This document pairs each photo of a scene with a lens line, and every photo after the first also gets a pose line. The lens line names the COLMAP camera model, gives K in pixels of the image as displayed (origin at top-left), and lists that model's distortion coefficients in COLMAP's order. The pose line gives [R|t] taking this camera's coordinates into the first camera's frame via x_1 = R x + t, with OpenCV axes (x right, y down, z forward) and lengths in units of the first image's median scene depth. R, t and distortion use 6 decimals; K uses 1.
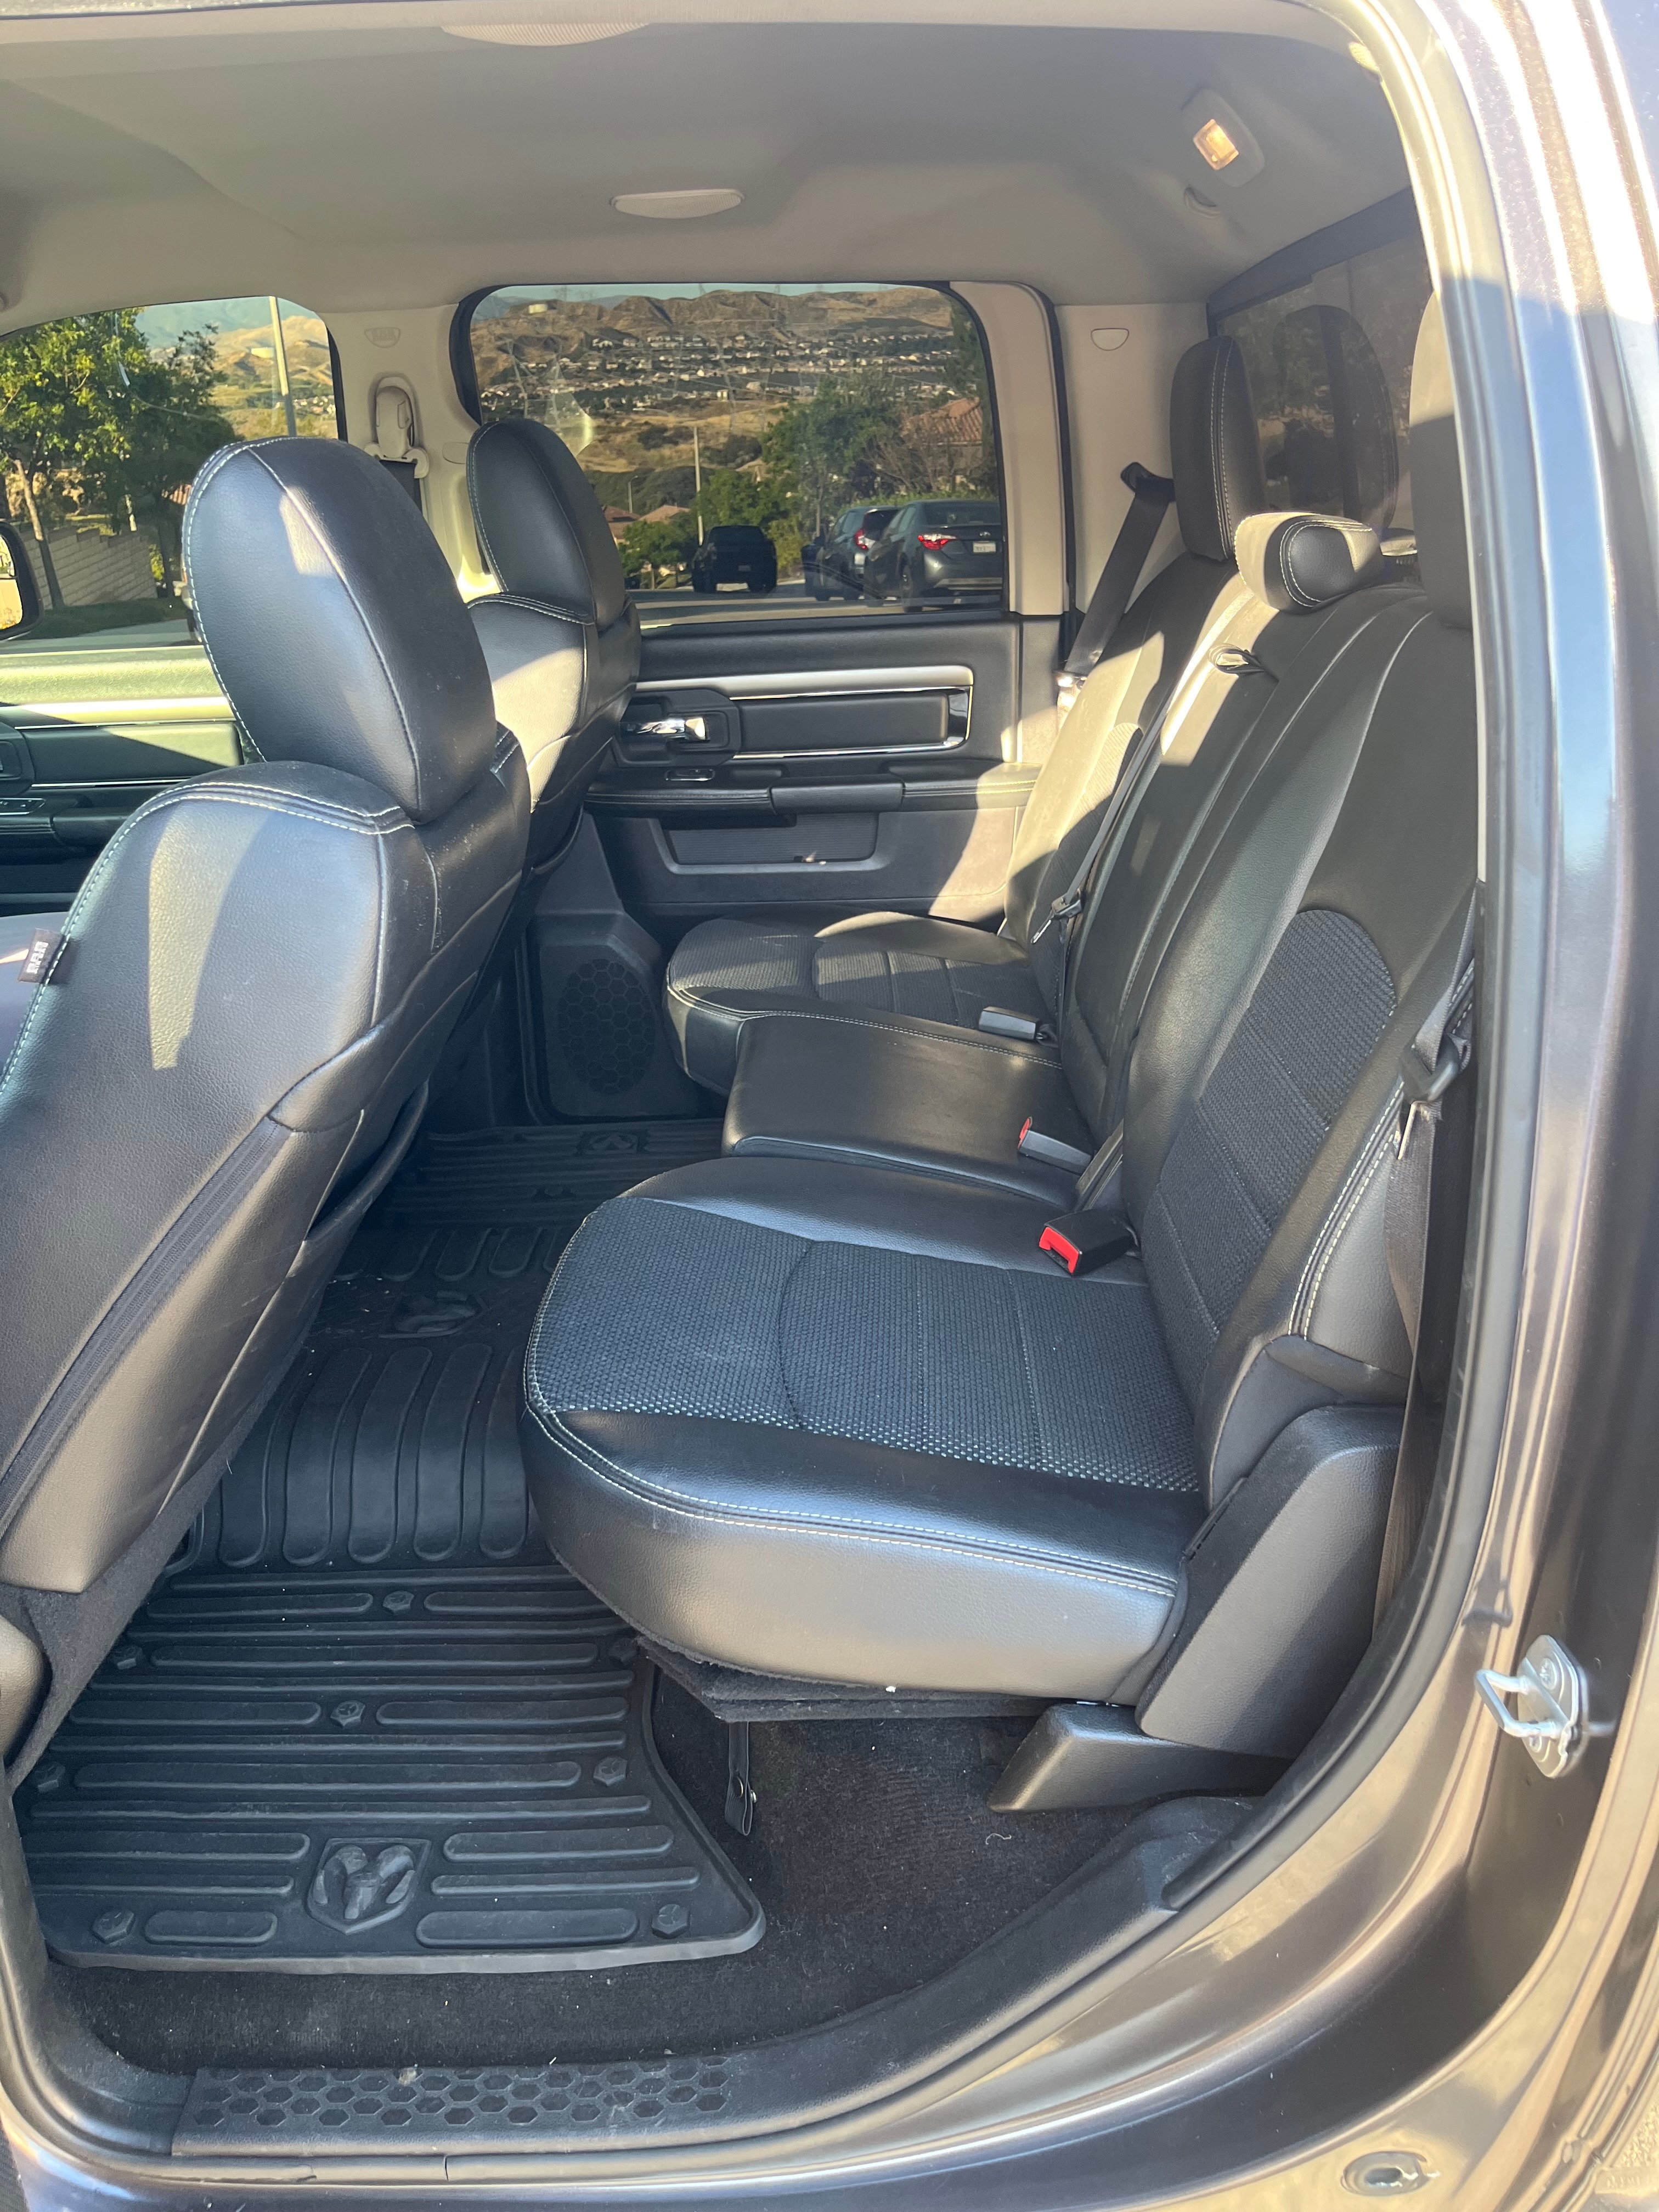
lens RADIAL K [[1671.2, 0, 837.6], [0, 1671.2, 1114.2], [0, 0, 1]] dist [0.021273, -0.017741]
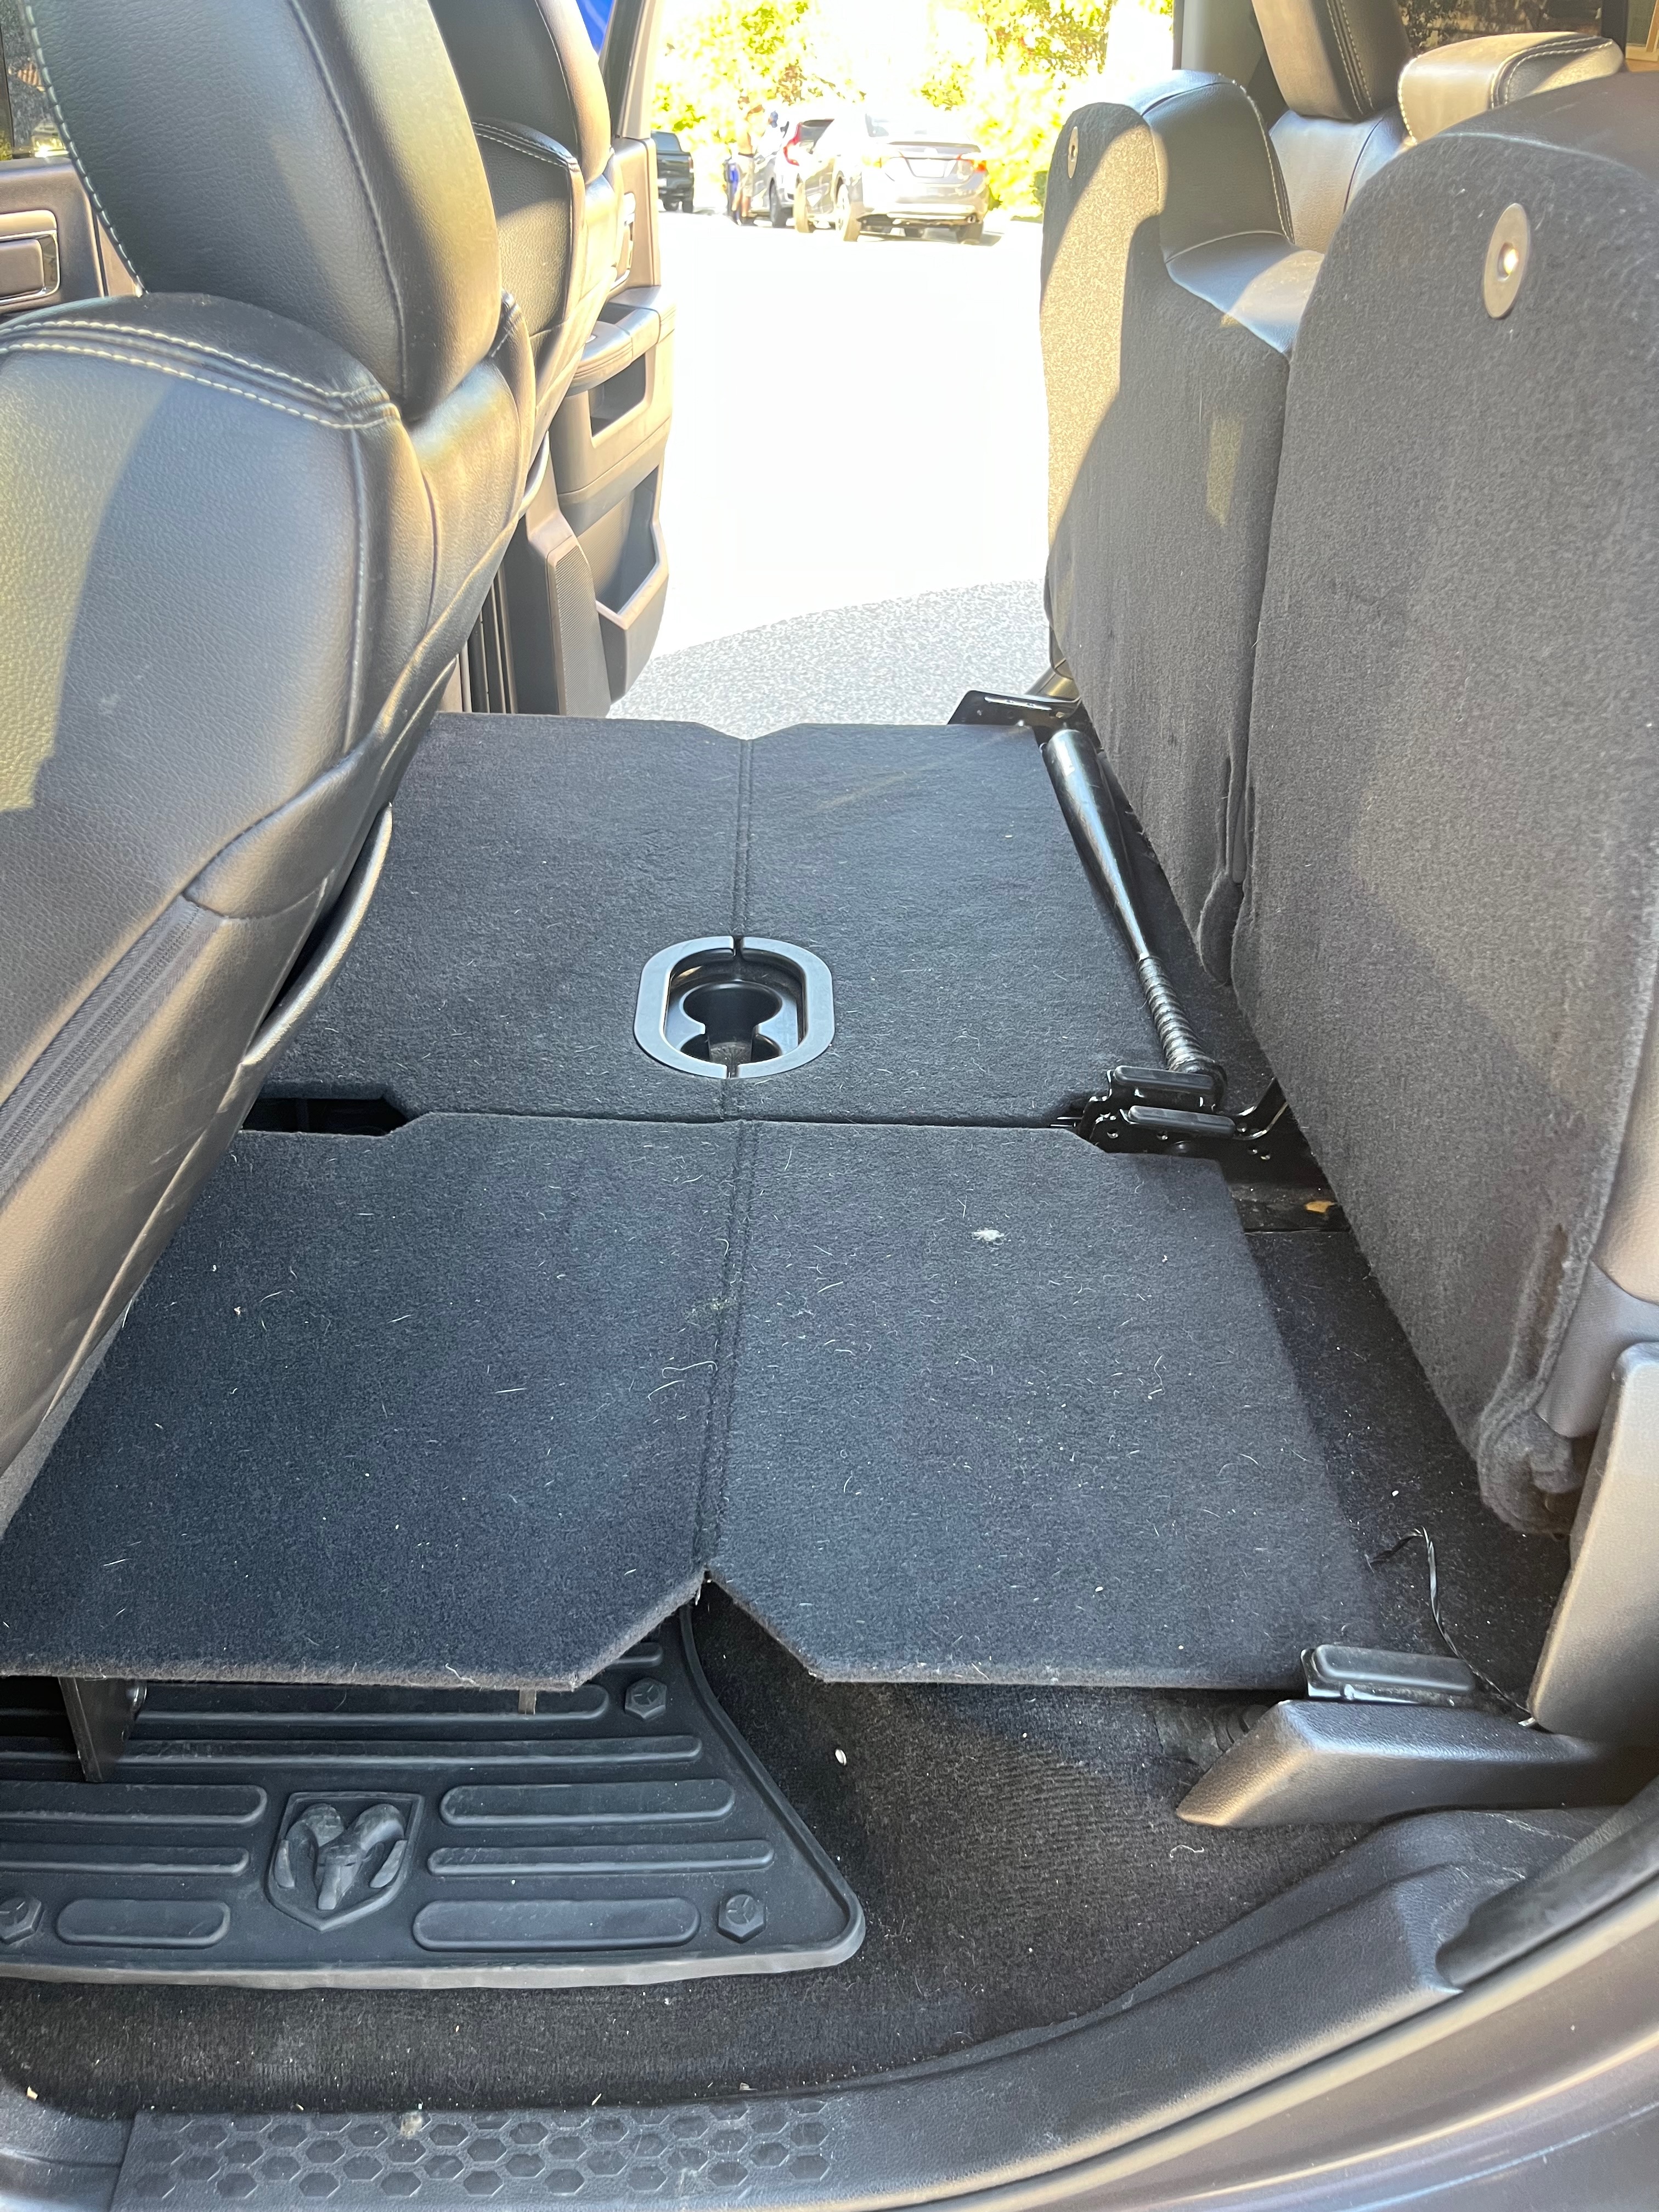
lens RADIAL K [[1671.2, 0, 818.8], [0, 1671.2, 1100.5], [0, 0, 1]] dist [0.021273, -0.017741]
pose [[0.998578, 0.019746, 0.049516, -0.113484], [-0.028327, 0.983422, 0.179103, -0.036602], [-0.045159, -0.180251, 0.982583, 0.307446]]
